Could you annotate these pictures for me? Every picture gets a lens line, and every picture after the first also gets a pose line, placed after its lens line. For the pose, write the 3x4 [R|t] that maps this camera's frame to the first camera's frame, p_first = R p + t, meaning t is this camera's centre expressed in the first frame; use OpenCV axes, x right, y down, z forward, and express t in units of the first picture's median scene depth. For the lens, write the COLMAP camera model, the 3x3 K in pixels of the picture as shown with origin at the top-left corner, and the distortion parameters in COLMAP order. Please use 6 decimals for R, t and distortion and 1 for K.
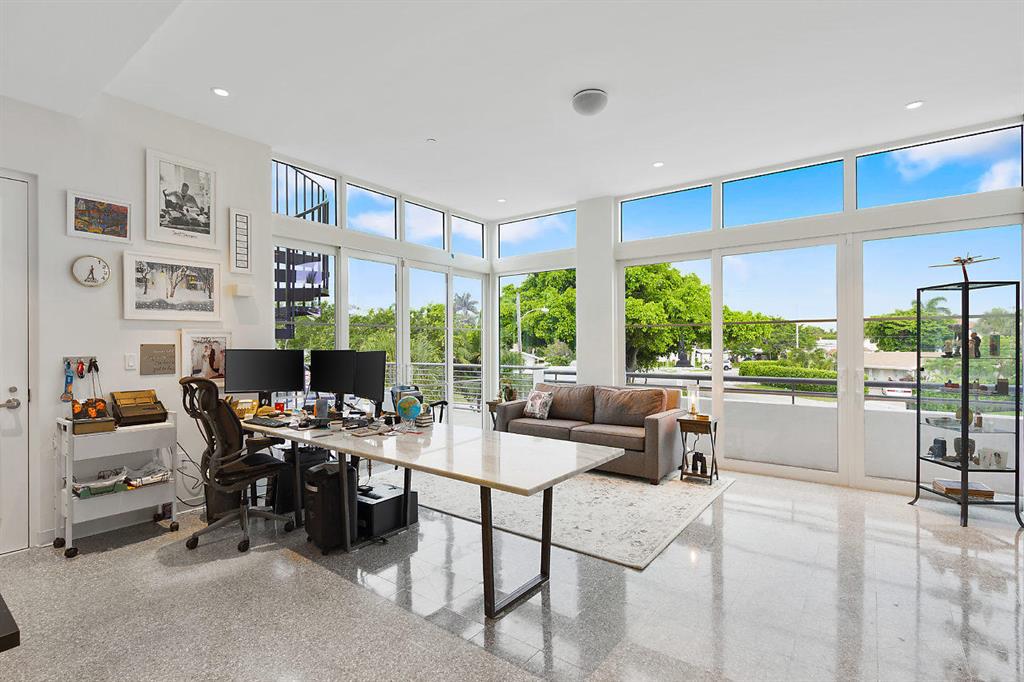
lens RADIAL K [[484.9, 0, 512.0], [0, 484.9, 341.0], [0, 0, 1]] dist [-0.012240, 0.000279]
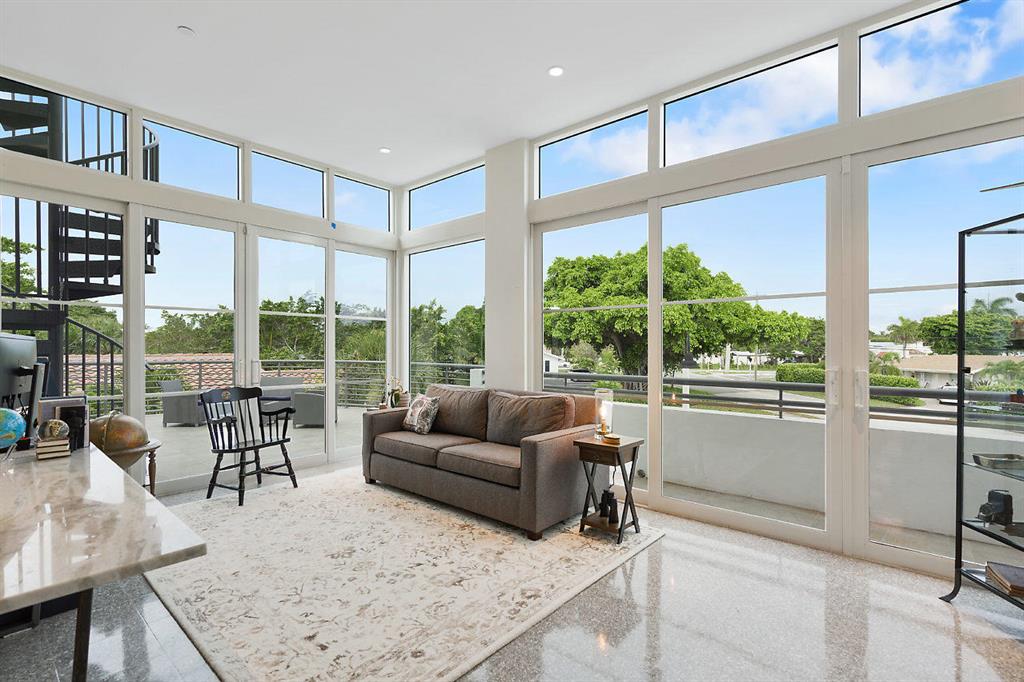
lens RADIAL K [[469.0, 0, 506.1], [0, 469.0, 344.7], [0, 0, 1]] dist [-0.001283, -0.000799]
pose [[0.996080, 0.002525, -0.088419, 0.258922], [-0.002165, 0.999989, 0.004172, 0.019888], [0.088428, -0.003964, 0.996075, 0.288124]]
